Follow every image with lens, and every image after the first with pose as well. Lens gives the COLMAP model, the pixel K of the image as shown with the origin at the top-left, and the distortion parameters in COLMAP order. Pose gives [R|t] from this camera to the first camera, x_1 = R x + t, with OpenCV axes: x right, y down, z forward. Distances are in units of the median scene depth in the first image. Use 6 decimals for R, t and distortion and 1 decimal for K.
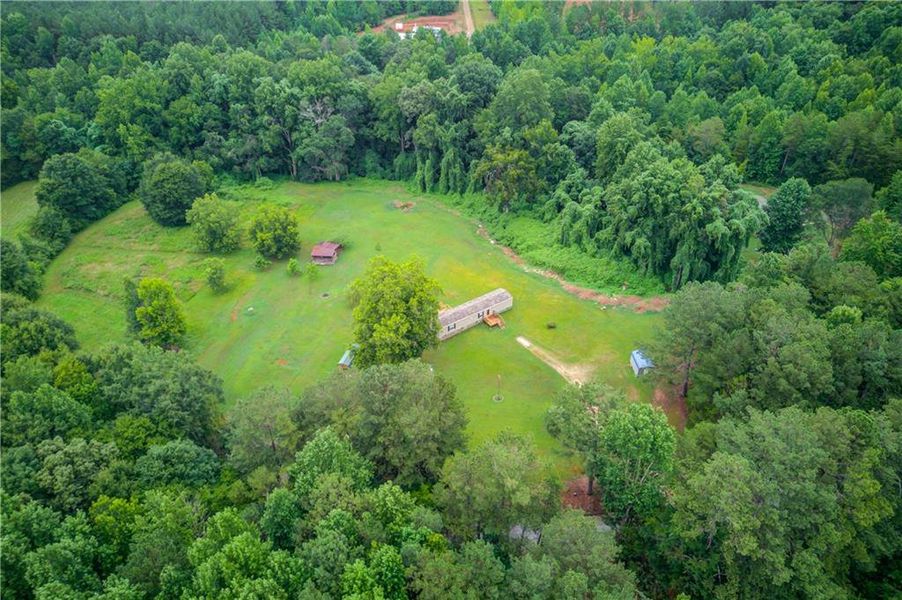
lens RADIAL K [[446.7, 0, 451.0], [0, 446.7, 300.0], [0, 0, 1]] dist [0.026624, -0.000099]
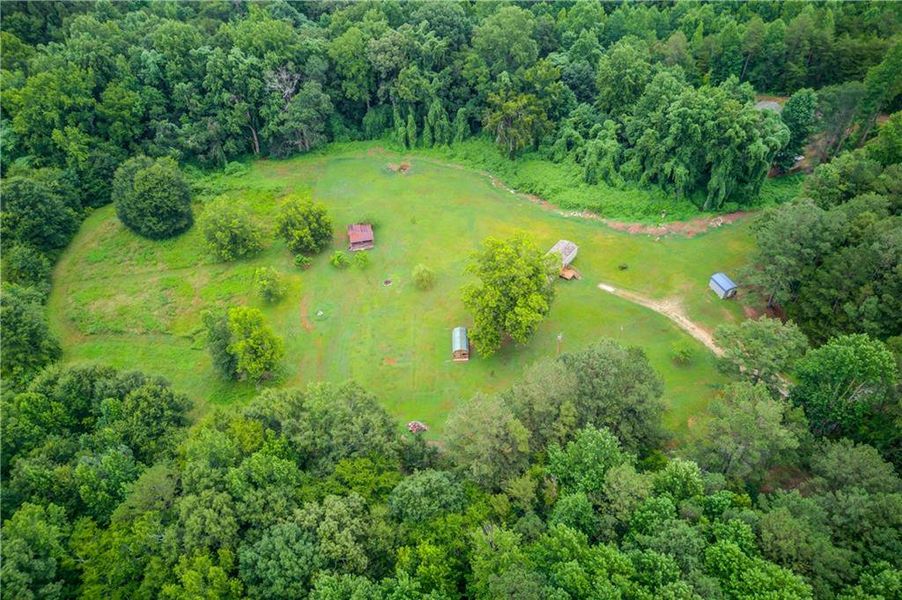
lens RADIAL K [[453.2, 0, 423.9], [0, 453.2, 272.7], [0, 0, 1]] dist [0.023231, -0.000118]
pose [[0.965613, -0.208581, 0.155197, -0.283965], [0.193953, 0.975457, 0.104243, -0.093636], [-0.173131, -0.070557, 0.982368, 0.024294]]
